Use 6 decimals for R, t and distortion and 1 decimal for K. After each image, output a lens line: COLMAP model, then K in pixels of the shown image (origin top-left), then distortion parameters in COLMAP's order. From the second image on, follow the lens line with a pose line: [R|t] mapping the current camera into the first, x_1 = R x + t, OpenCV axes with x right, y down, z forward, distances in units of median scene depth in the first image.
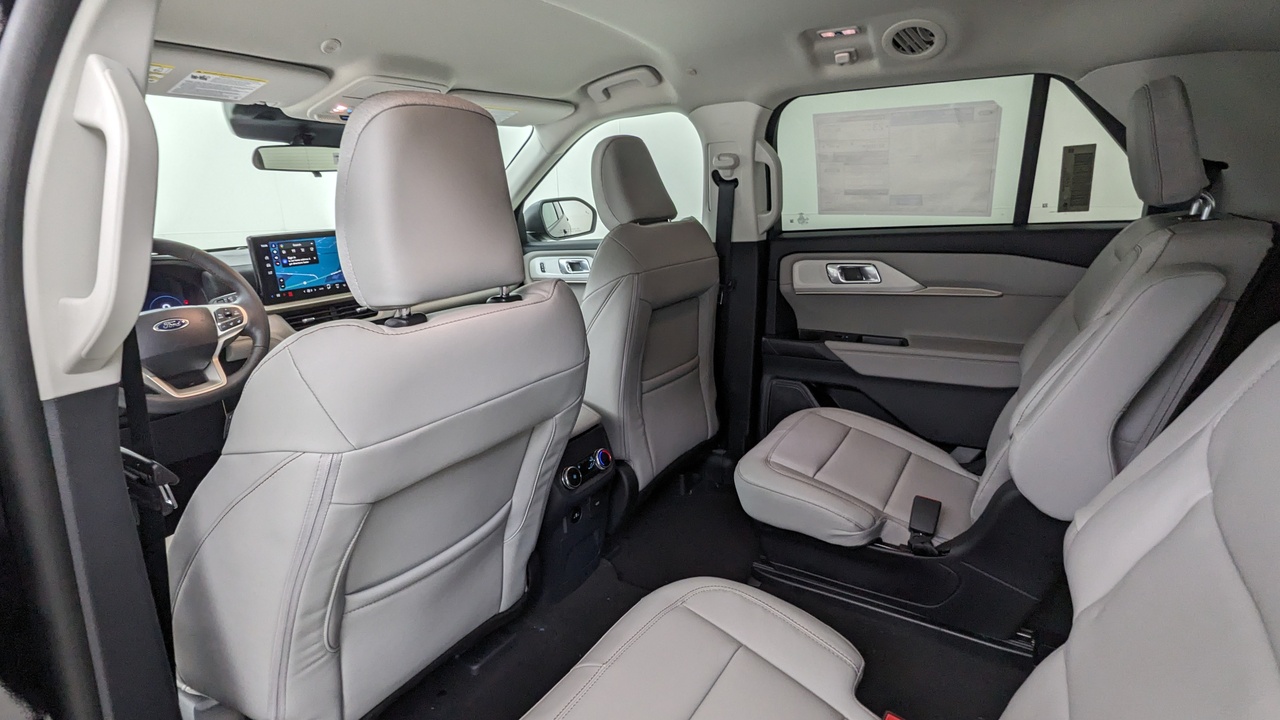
lens RADIAL K [[614.6, 0, 646.0], [0, 614.6, 360.9], [0, 0, 1]] dist [-0.001456, -0.000240]
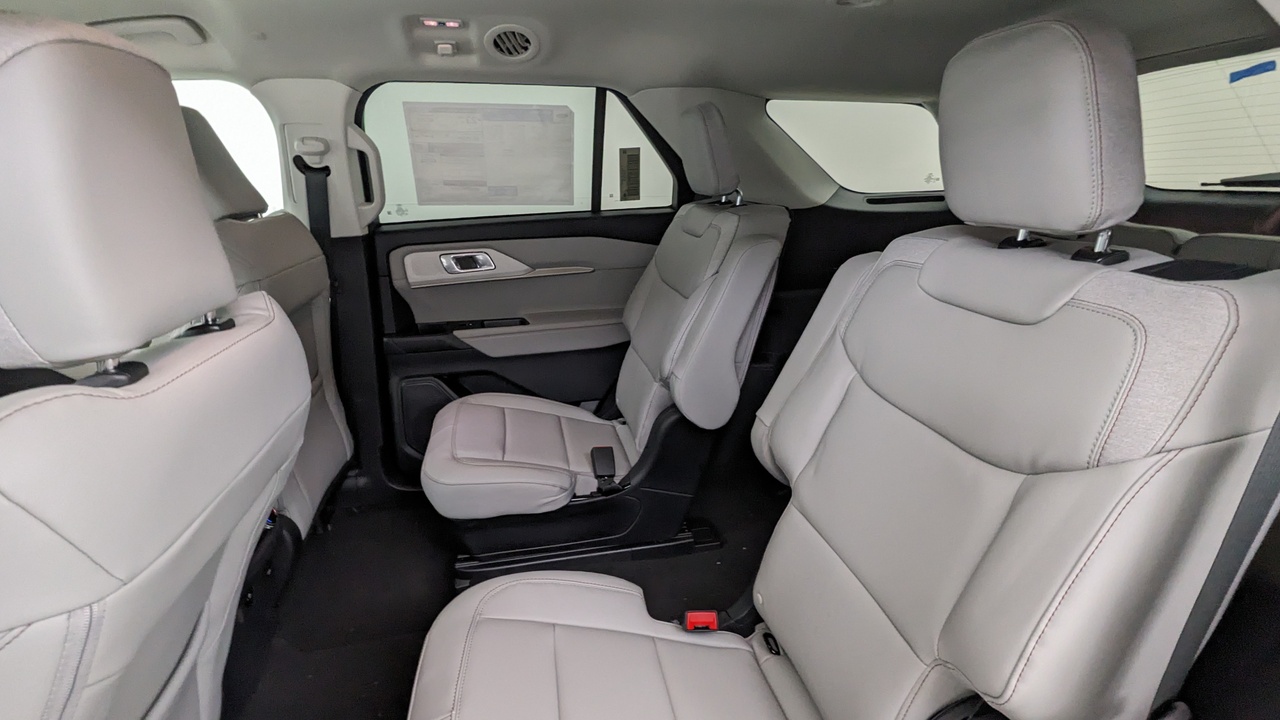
lens RADIAL K [[611.8, 0, 639.8], [0, 611.8, 360.8], [0, 0, 1]] dist [-0.001355, -0.000964]
pose [[0.719199, -0.183907, 0.670024, -0.190540], [0.173126, 0.981351, 0.083528, -0.017712], [-0.672890, 0.055925, 0.737626, 0.065745]]
